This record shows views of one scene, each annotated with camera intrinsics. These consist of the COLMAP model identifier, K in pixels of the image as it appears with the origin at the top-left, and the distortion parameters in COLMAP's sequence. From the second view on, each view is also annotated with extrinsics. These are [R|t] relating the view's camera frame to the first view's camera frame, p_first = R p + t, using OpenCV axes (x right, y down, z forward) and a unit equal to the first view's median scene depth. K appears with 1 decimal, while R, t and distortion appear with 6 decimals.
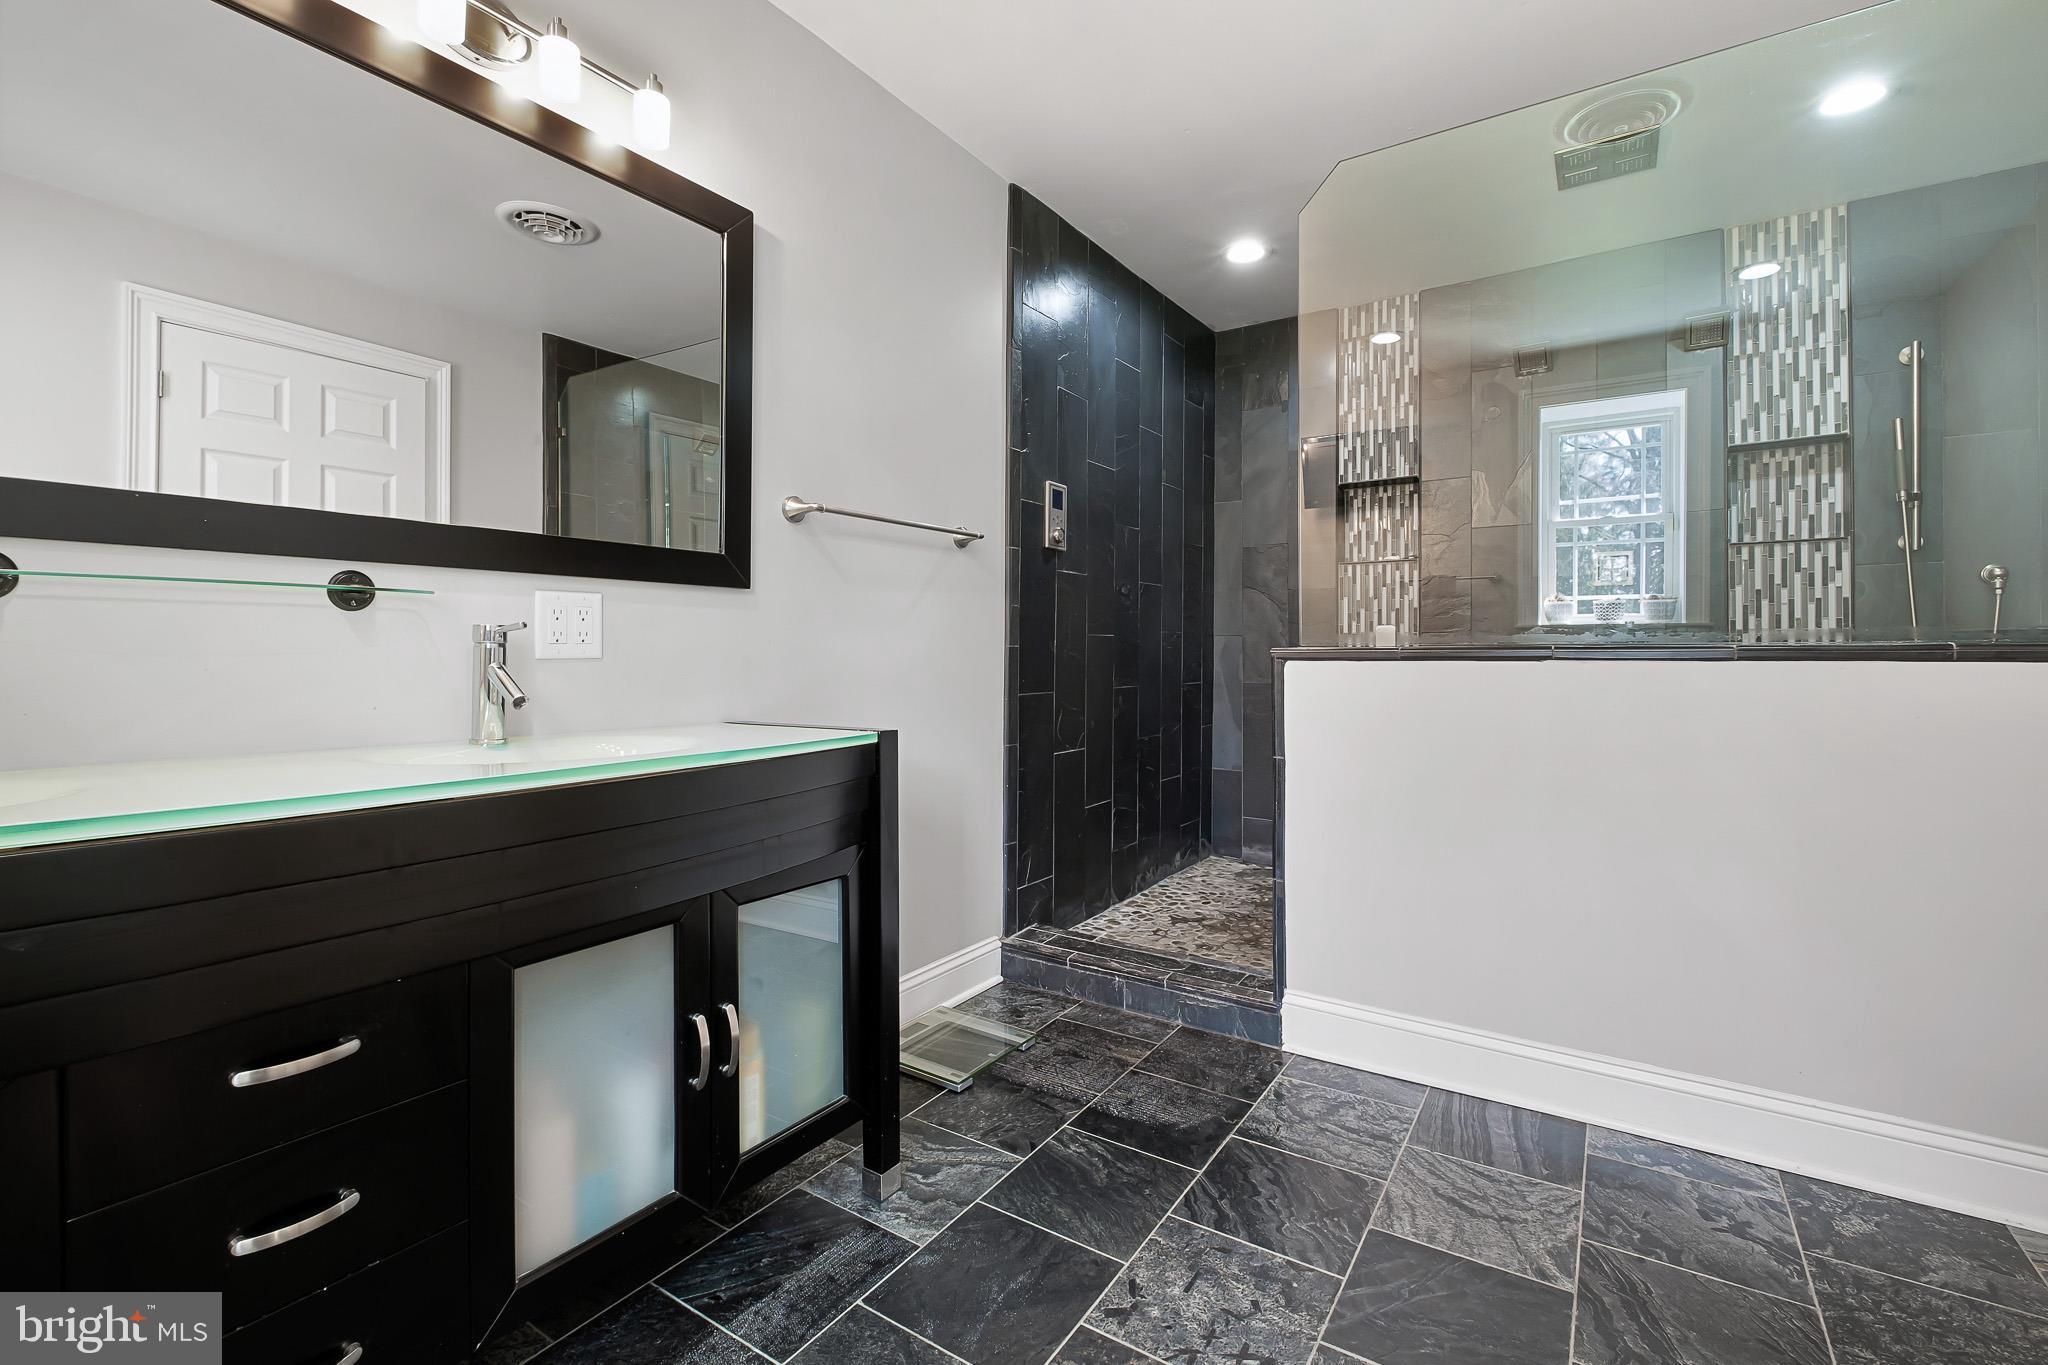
lens RADIAL K [[908.2, 0, 1020.9], [0, 908.2, 644.6], [0, 0, 1]] dist [-0.000069, -0.000039]
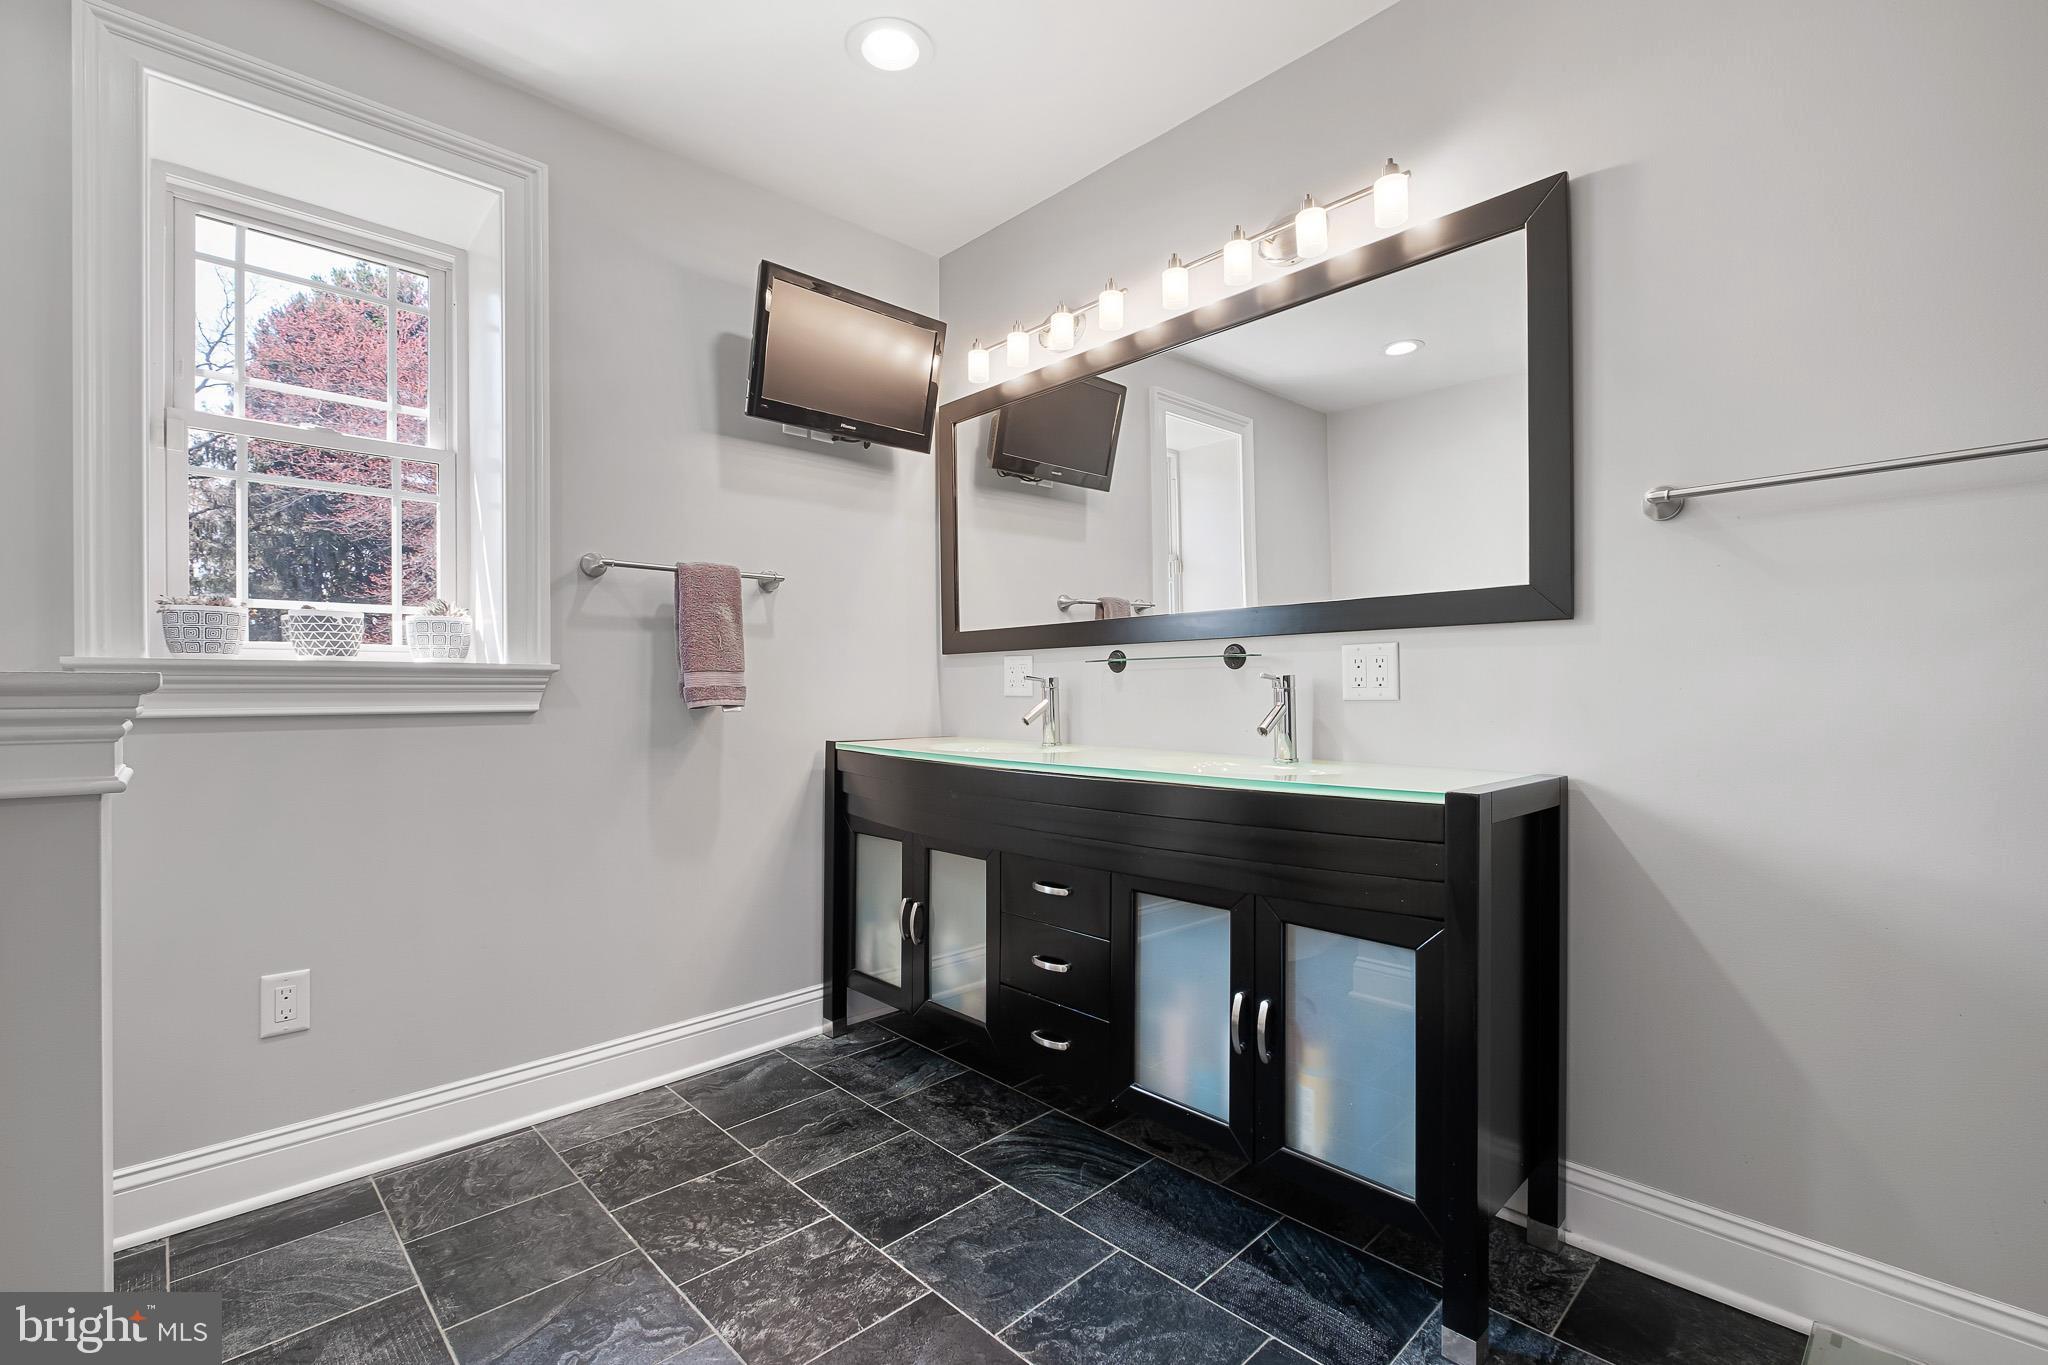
lens RADIAL K [[879.0, 0, 1027.6], [0, 879.0, 693.0], [0, 0, 1]] dist [0.000403, -0.000053]
pose [[-0.194176, 0.001247, -0.980966, 0.792517], [0.007431, 0.999972, -0.000200, 0.002956], [0.980938, -0.007329, -0.194180, 0.879638]]
